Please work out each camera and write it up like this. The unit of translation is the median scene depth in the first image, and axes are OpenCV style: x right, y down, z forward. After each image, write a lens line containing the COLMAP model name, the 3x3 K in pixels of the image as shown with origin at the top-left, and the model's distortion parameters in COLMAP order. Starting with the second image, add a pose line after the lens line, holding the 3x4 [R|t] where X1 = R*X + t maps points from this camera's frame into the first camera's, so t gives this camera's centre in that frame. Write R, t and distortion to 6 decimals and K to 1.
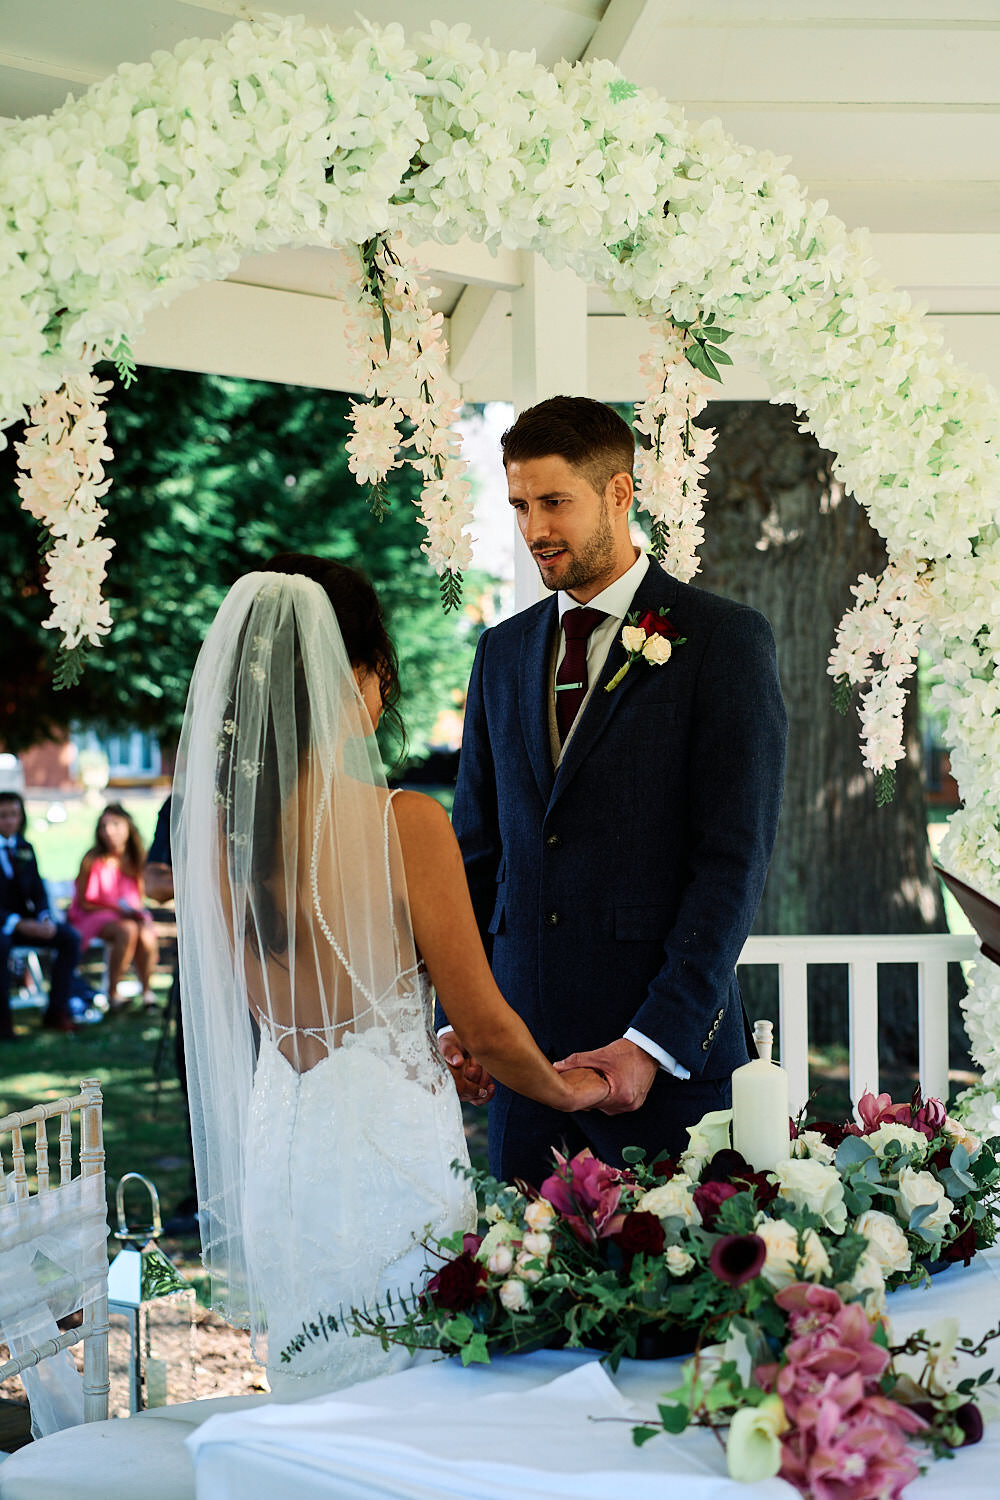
lens RADIAL K [[2304.7, 0, 523.6], [0, 2304.7, 754.9], [0, 0, 1]] dist [0.131078, -0.906935]
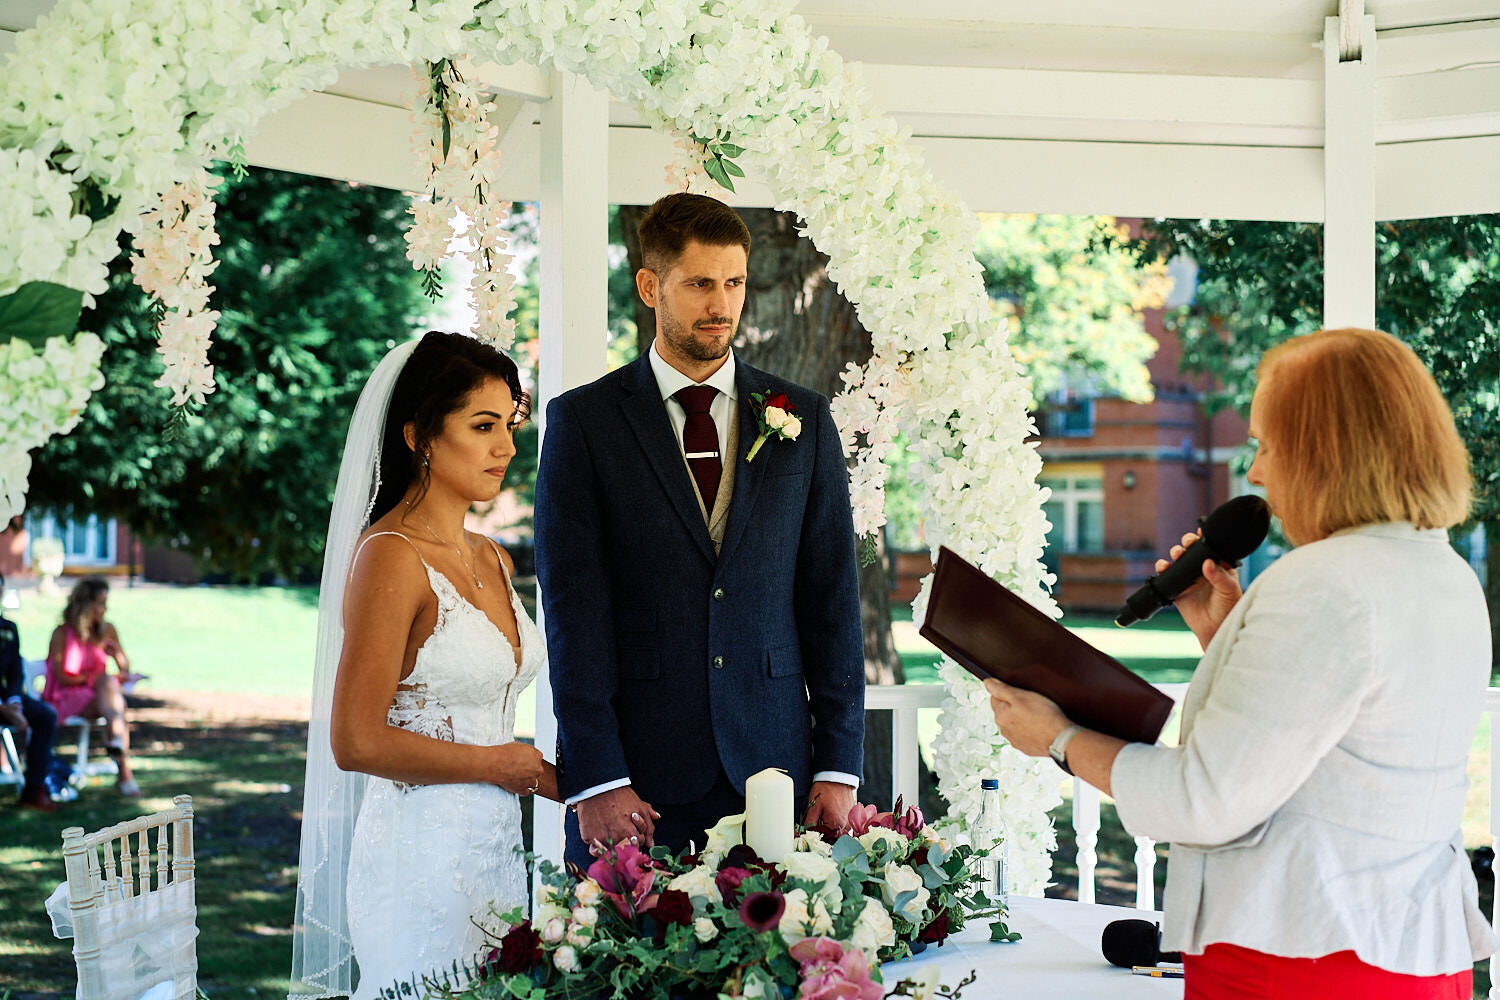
lens RADIAL K [[2304.7, 0, 749.3], [0, 2304.7, 495.4], [0, 0, 1]] dist [0.131078, -0.906935]
pose [[0.993195, 0.016614, 0.115273, -0.041857], [-0.013651, 0.999557, -0.026447, 0.022374], [-0.115661, 0.024694, 0.992982, -0.152821]]
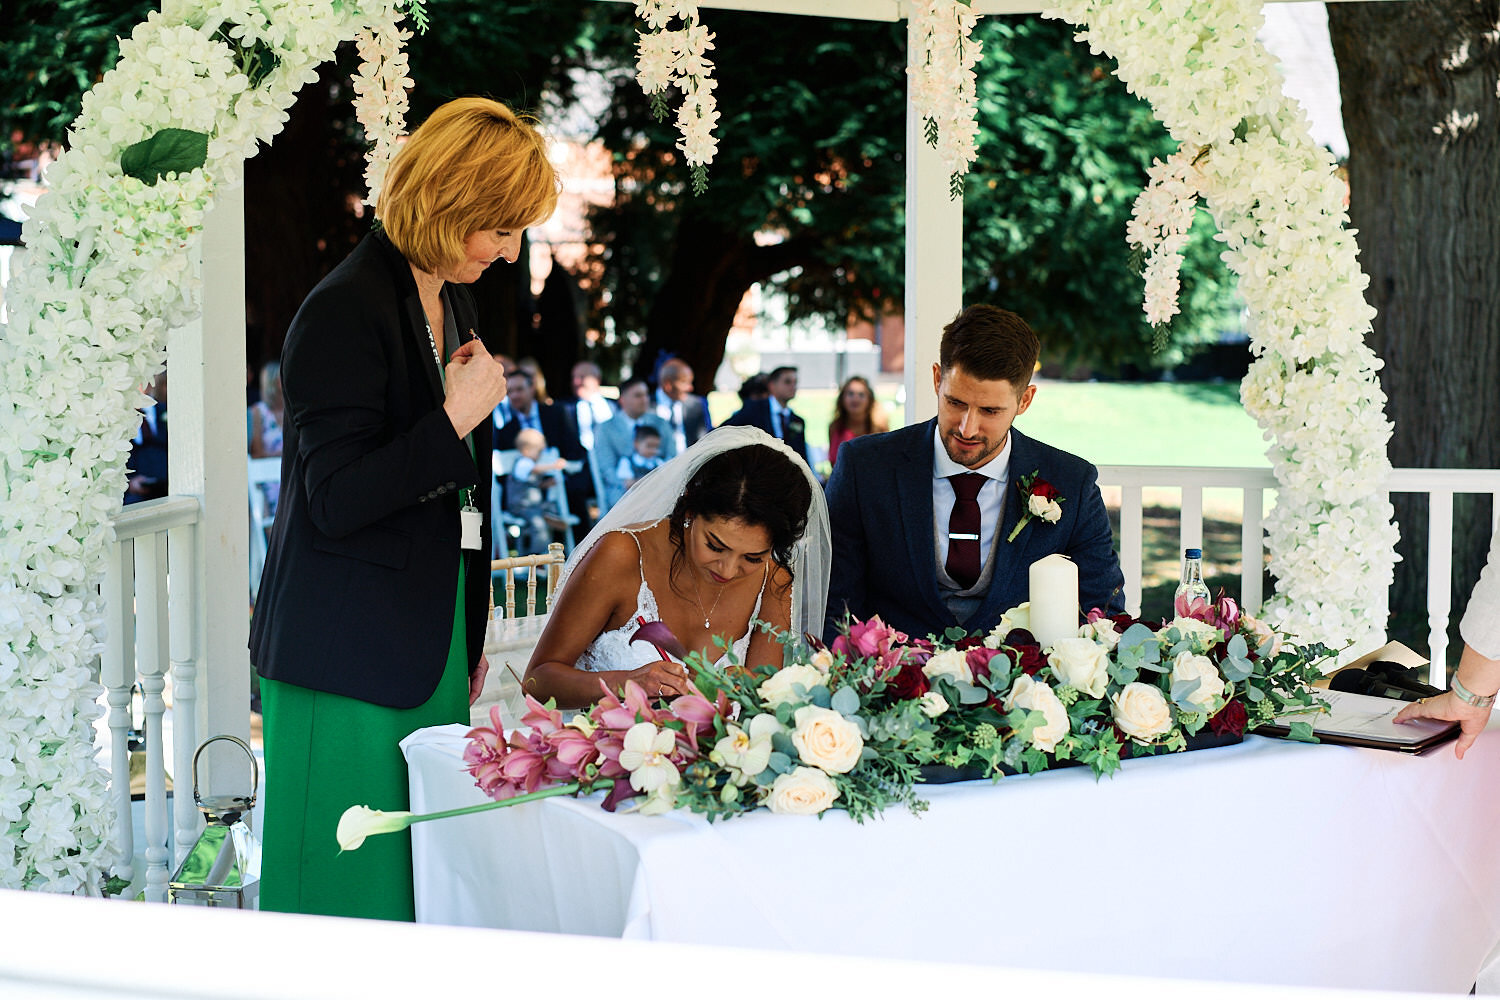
lens RADIAL K [[2304.7, 0, 749.3], [0, 2304.7, 495.4], [0, 0, 1]] dist [0.131078, -0.906935]
pose [[0.956670, 0.029753, -0.289652, 0.378812], [-0.011008, 0.997750, 0.066131, 0.024326], [0.290968, -0.060077, 0.954845, -0.274821]]
